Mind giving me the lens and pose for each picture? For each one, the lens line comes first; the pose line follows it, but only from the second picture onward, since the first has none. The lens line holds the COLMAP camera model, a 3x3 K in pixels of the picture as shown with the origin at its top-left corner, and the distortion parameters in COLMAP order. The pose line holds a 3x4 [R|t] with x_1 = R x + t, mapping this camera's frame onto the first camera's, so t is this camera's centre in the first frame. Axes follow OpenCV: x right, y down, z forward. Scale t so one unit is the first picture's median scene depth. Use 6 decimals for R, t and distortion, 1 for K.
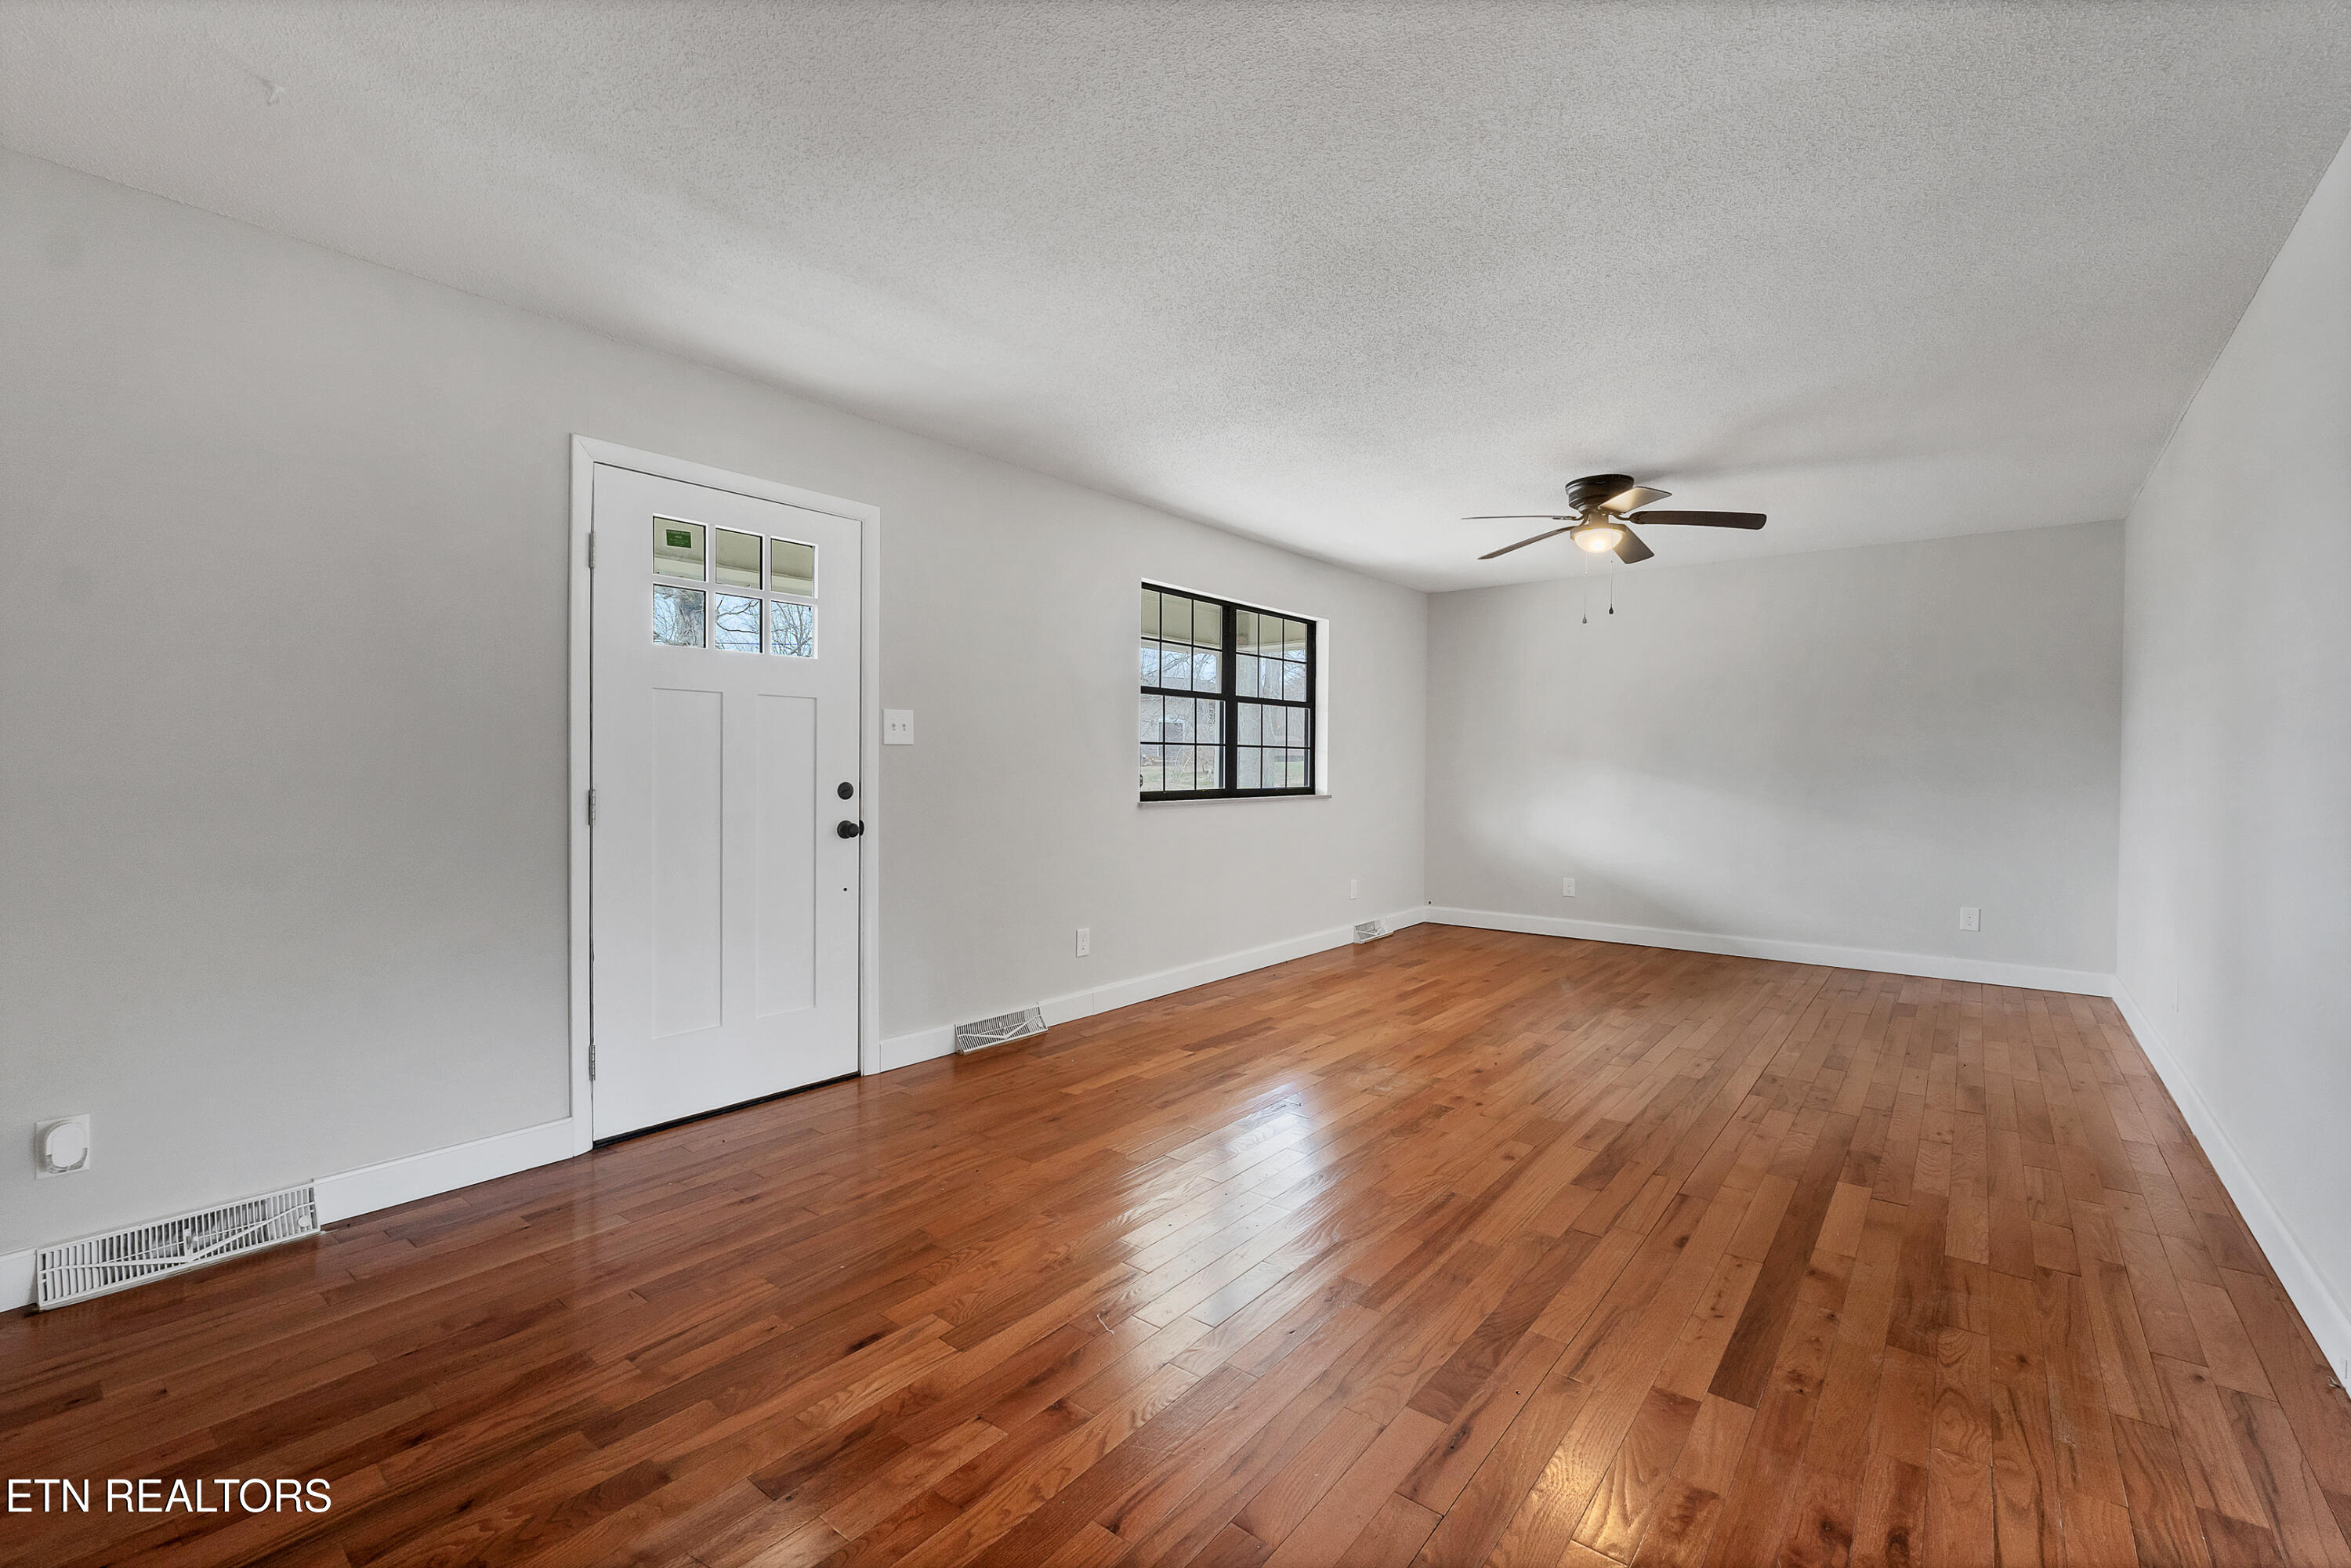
lens RADIAL K [[986.2, 0, 1162.6], [0, 986.2, 775.5], [0, 0, 1]] dist [-0.007620, -0.000300]
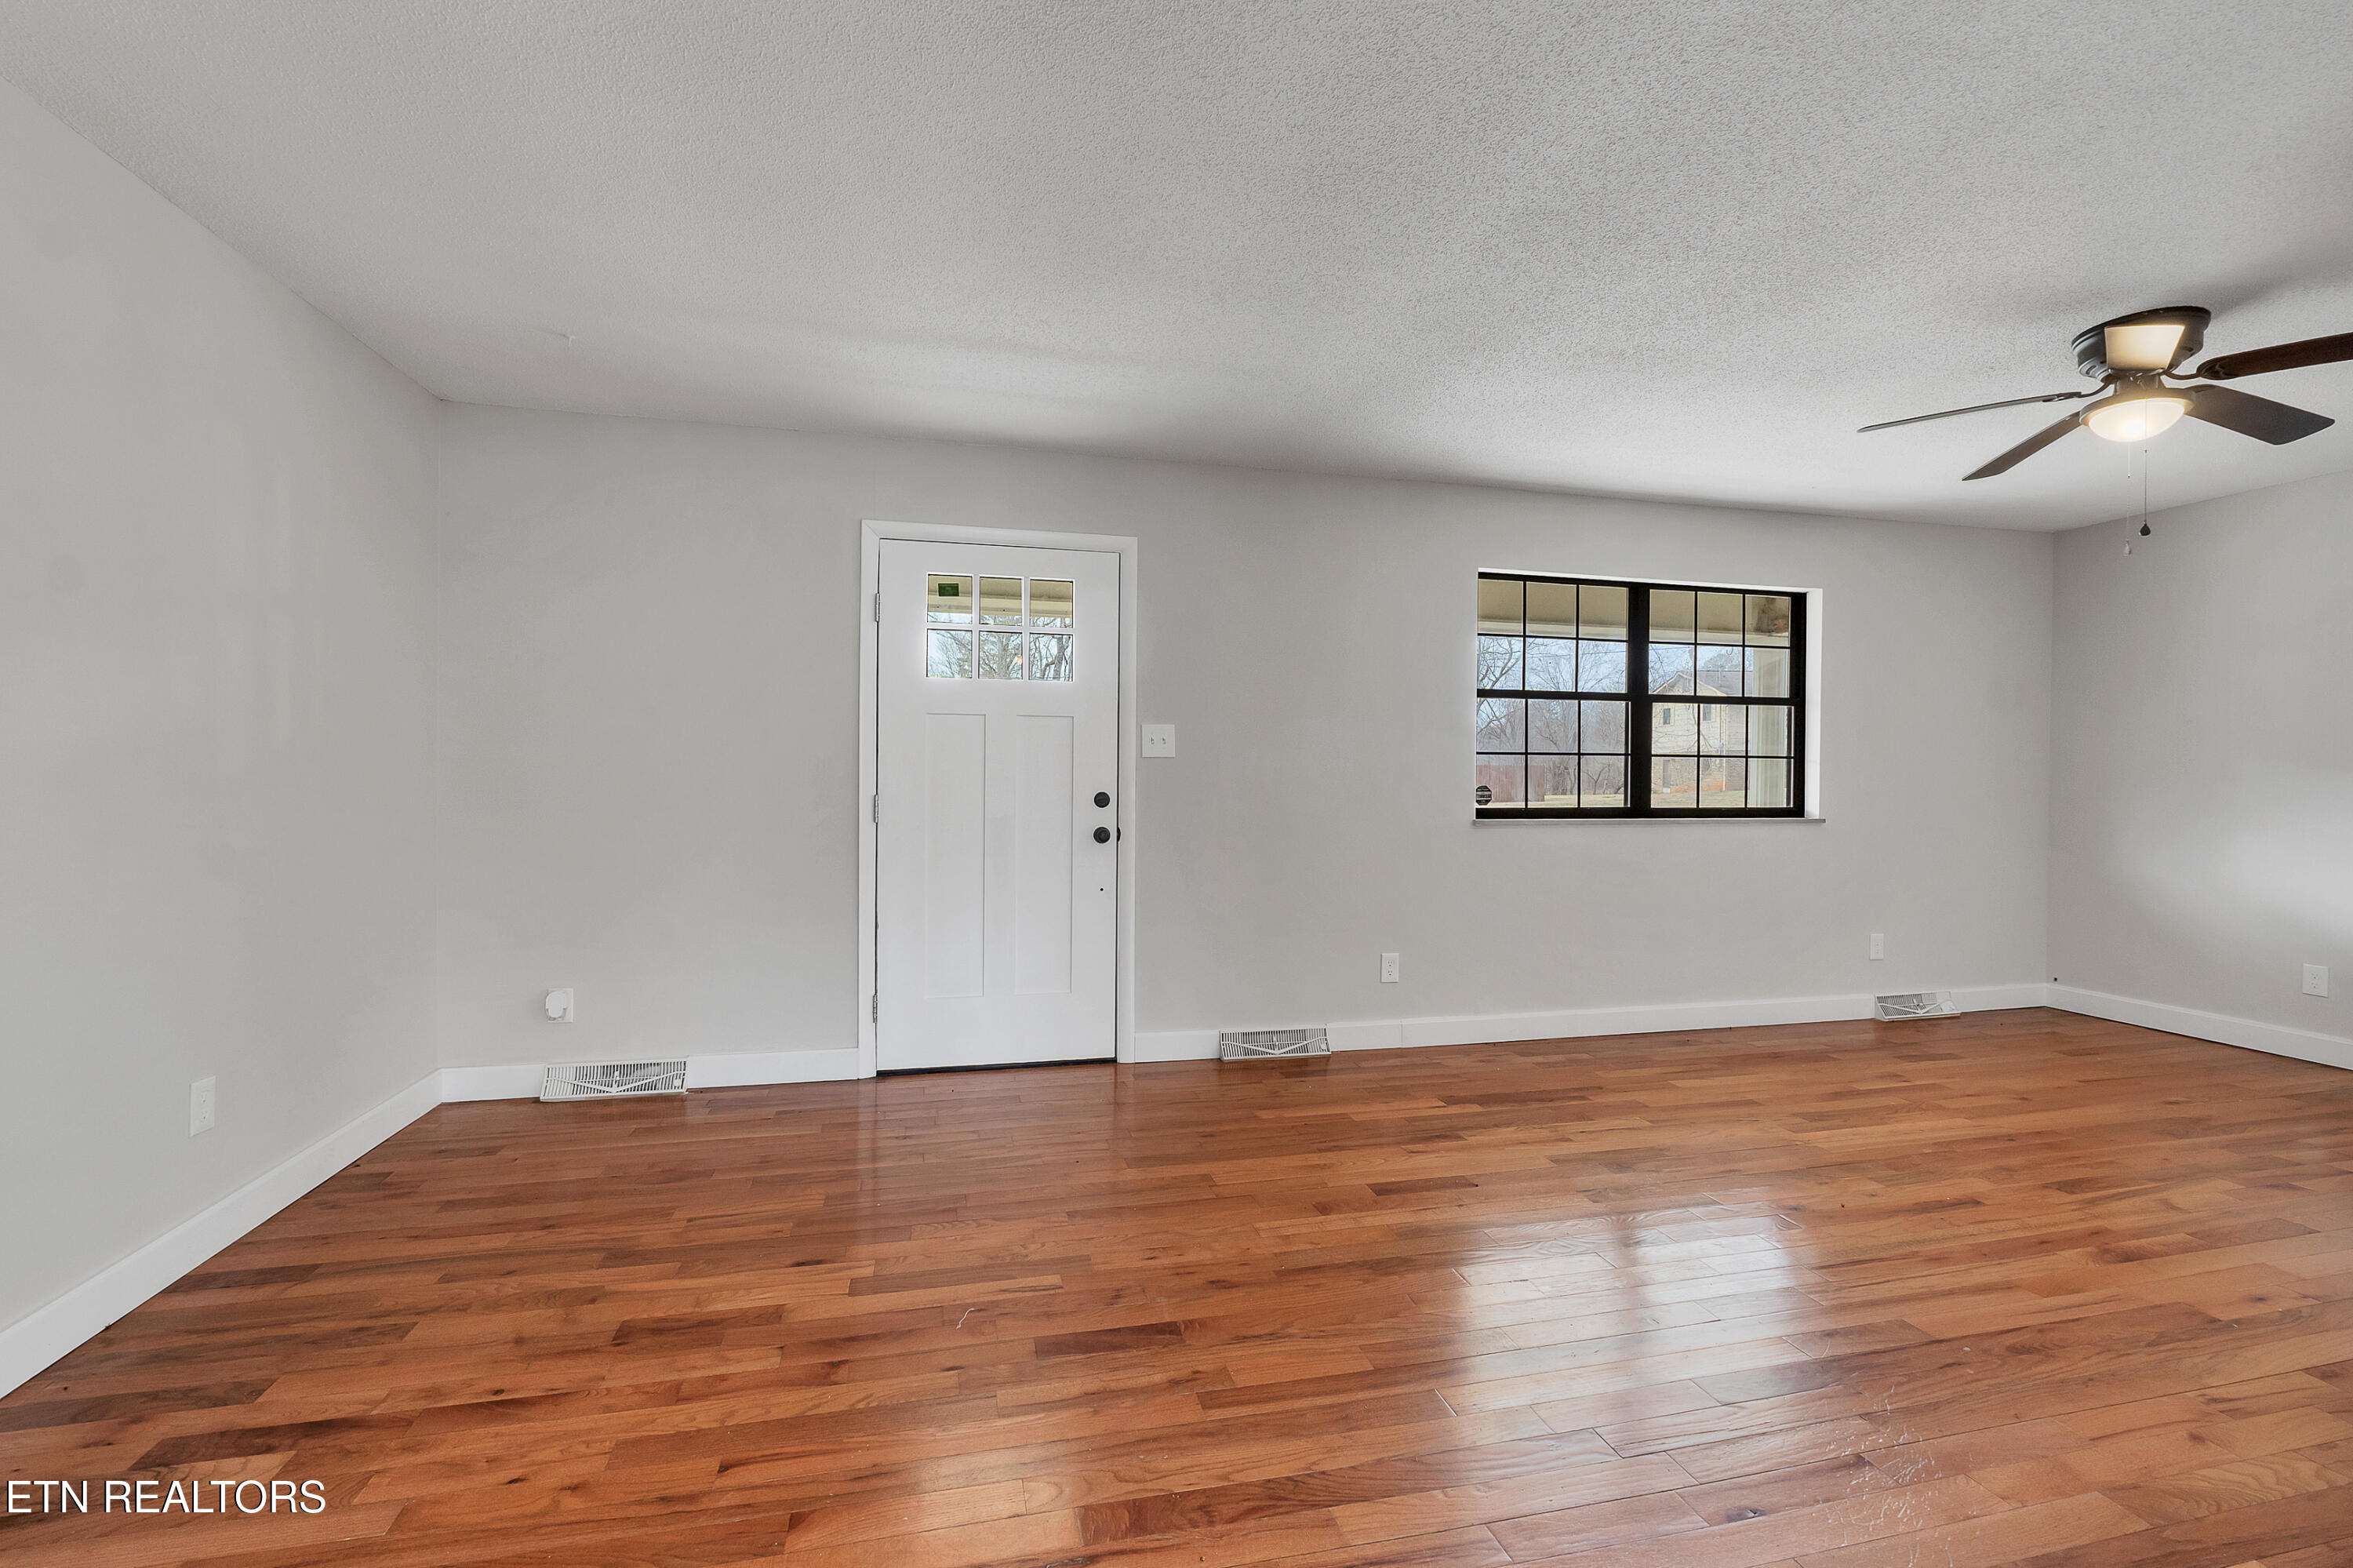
lens RADIAL K [[986.3, 0, 1176.5], [0, 986.3, 784.0], [0, 0, 1]] dist [-0.008441, 0.000143]
pose [[0.800180, 0.007428, -0.599714, 0.381032], [-0.010301, 0.999946, -0.001359, -0.001446], [0.599671, 0.007265, 0.800214, 0.158521]]
